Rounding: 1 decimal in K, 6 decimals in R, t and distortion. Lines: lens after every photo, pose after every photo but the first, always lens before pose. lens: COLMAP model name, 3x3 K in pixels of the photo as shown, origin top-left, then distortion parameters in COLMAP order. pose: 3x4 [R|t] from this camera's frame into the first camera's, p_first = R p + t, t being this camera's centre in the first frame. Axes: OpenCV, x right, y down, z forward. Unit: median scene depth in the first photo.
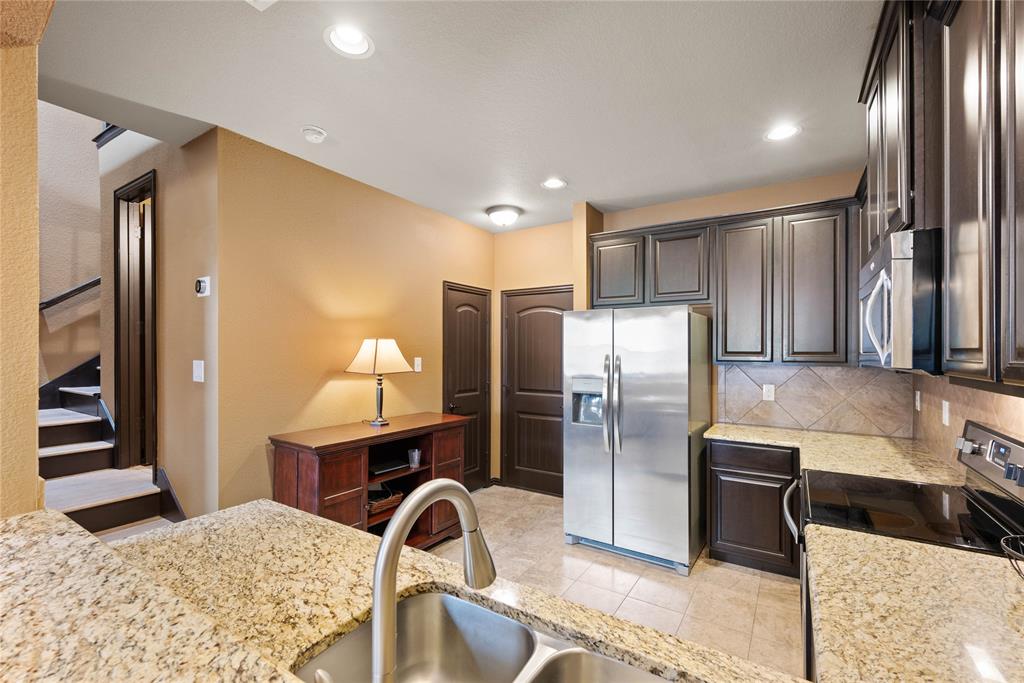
lens RADIAL K [[434.7, 0, 506.5], [0, 434.7, 348.5], [0, 0, 1]] dist [0.001898, 0.000058]
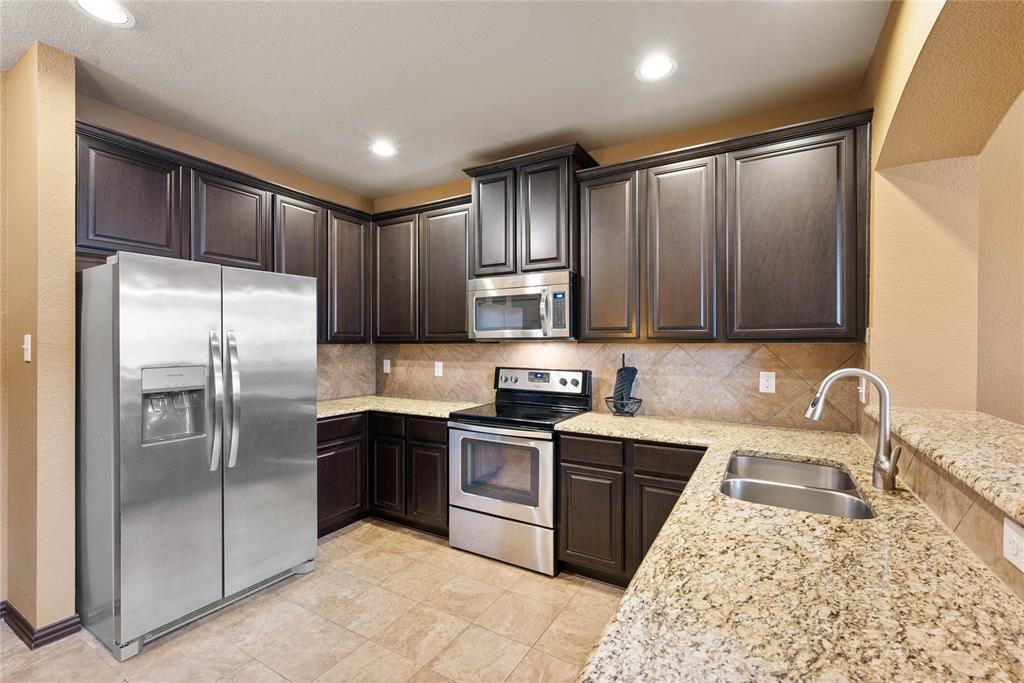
lens RADIAL K [[434.7, 0, 508.9], [0, 434.7, 342.0], [0, 0, 1]] dist [0.001898, 0.000058]
pose [[-0.033853, -0.000250, 0.999427, -1.285496], [-0.006996, 0.999976, 0.000014, 0.080696], [-0.999402, -0.006991, -0.033854, 1.503869]]
